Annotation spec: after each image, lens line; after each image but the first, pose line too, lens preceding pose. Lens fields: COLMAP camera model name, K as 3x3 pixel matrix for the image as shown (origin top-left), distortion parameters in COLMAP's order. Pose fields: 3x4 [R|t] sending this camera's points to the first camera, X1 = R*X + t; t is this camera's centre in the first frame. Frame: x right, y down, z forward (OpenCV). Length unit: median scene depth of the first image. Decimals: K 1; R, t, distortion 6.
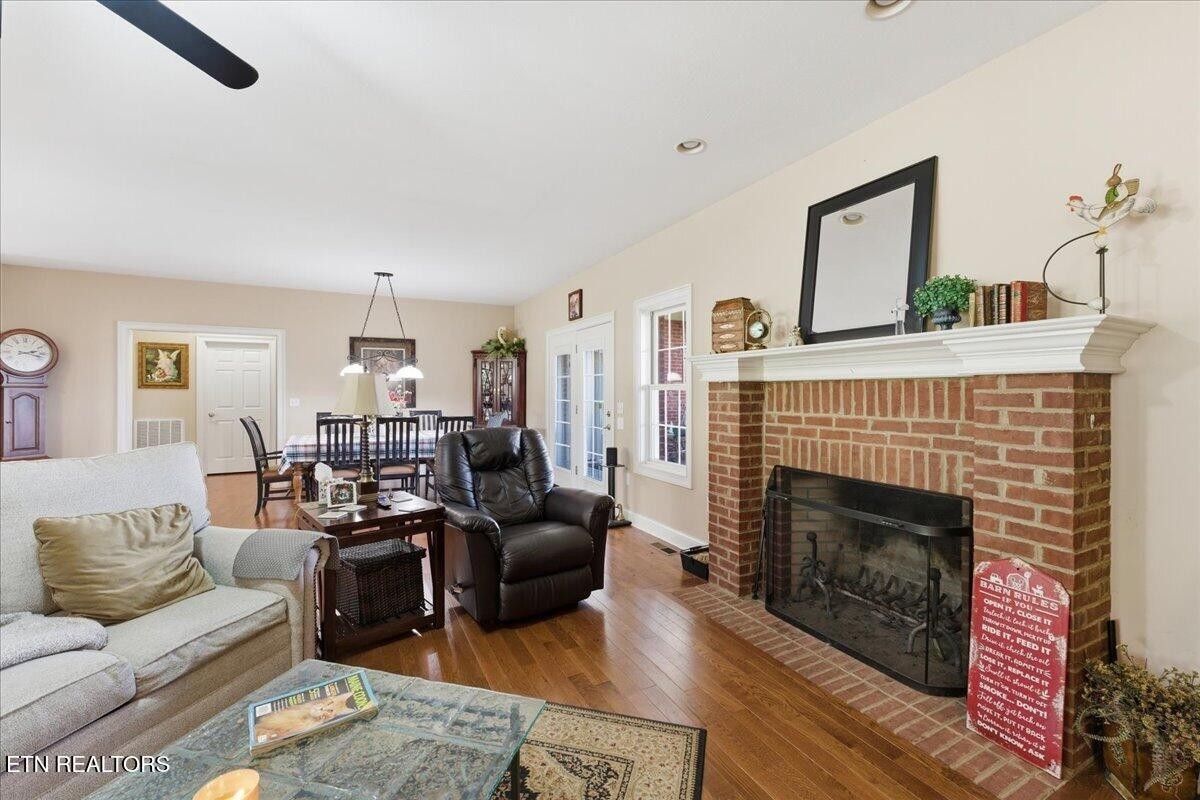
lens RADIAL K [[493.7, 0, 604.5], [0, 493.7, 390.5], [0, 0, 1]] dist [-0.002295, 0.000161]
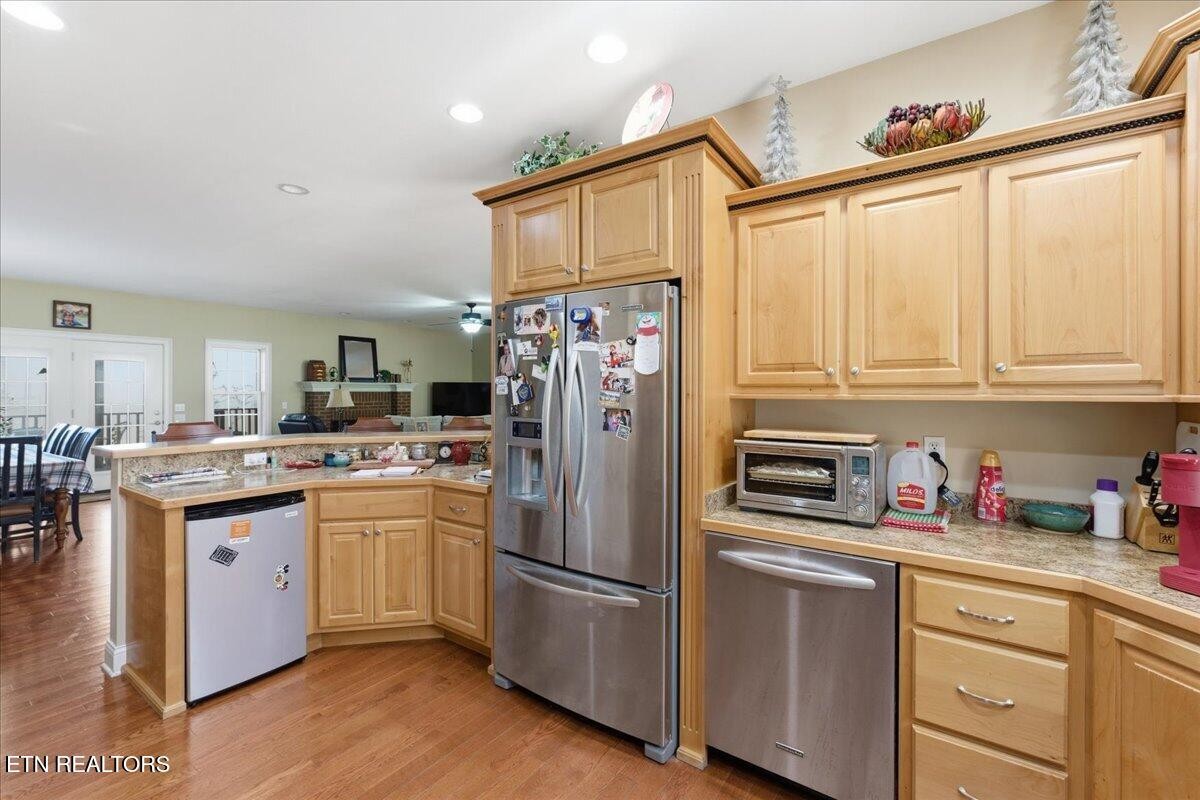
lens RADIAL K [[493.7, 0, 598.6], [0, 493.7, 395.4], [0, 0, 1]] dist [-0.002295, 0.000161]
pose [[-0.465081, -0.011127, 0.885198, -3.501397], [-0.006267, 0.999937, 0.009277, -0.039727], [-0.885246, -0.001233, -0.465122, 1.133578]]
